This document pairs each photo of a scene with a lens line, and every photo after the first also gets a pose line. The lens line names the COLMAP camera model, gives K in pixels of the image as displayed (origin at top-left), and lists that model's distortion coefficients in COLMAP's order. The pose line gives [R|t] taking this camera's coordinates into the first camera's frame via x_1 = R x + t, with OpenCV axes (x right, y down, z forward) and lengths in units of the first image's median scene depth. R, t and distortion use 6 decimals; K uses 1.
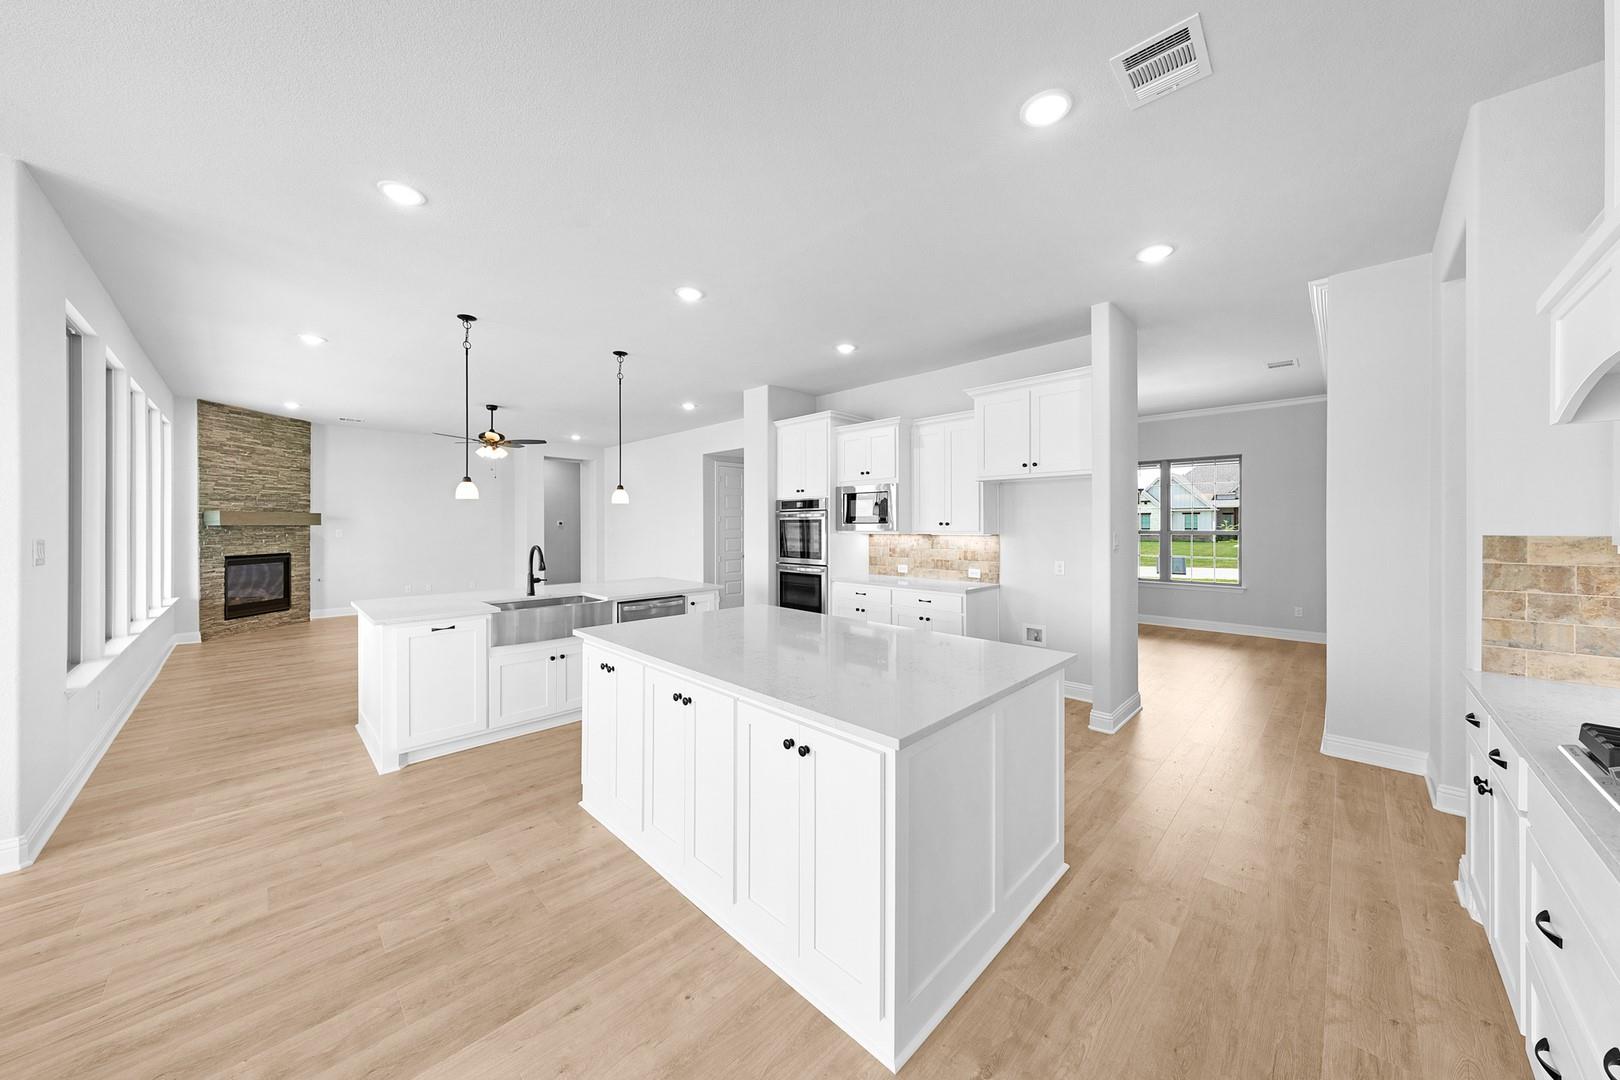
lens RADIAL K [[548.9, 0, 803.5], [0, 548.9, 528.2], [0, 0, 1]] dist [-0.001219, -0.000155]
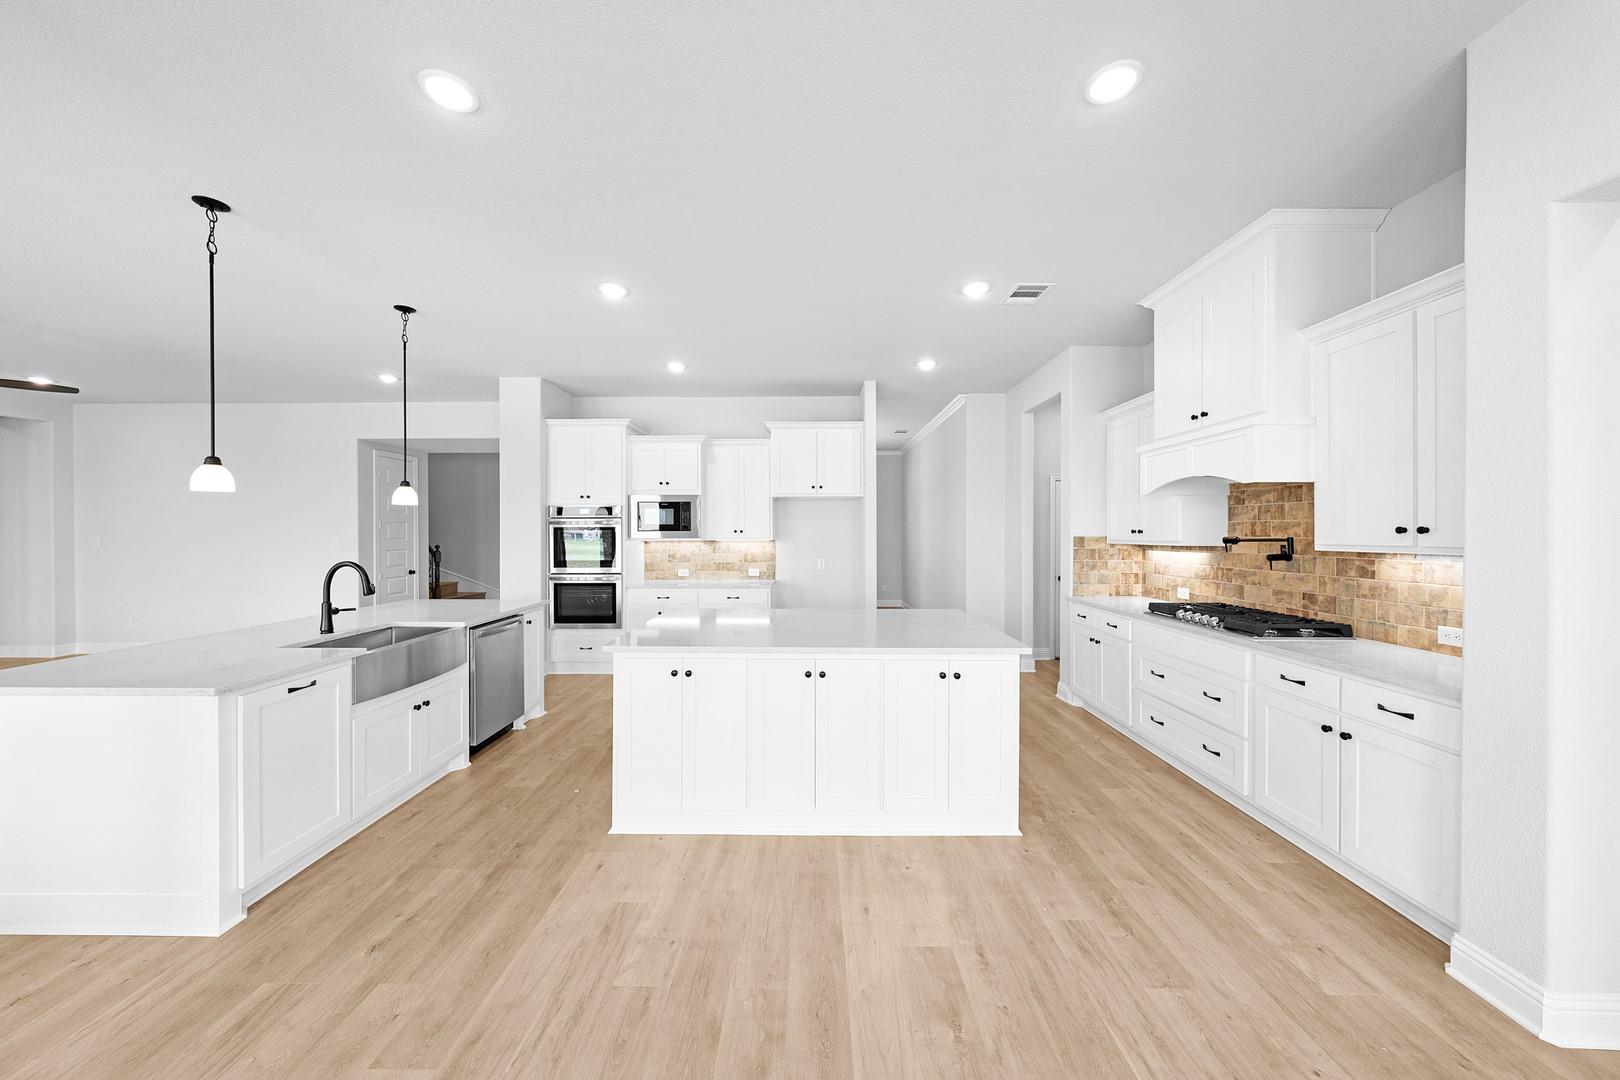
lens RADIAL K [[548.9, 0, 802.7], [0, 548.9, 537.8], [0, 0, 1]] dist [-0.001219, -0.000155]
pose [[0.715374, -0.007744, 0.698699, -0.501063], [0.005438, 0.999970, 0.005516, -0.000079], [-0.698721, -0.000147, 0.715394, 0.066004]]
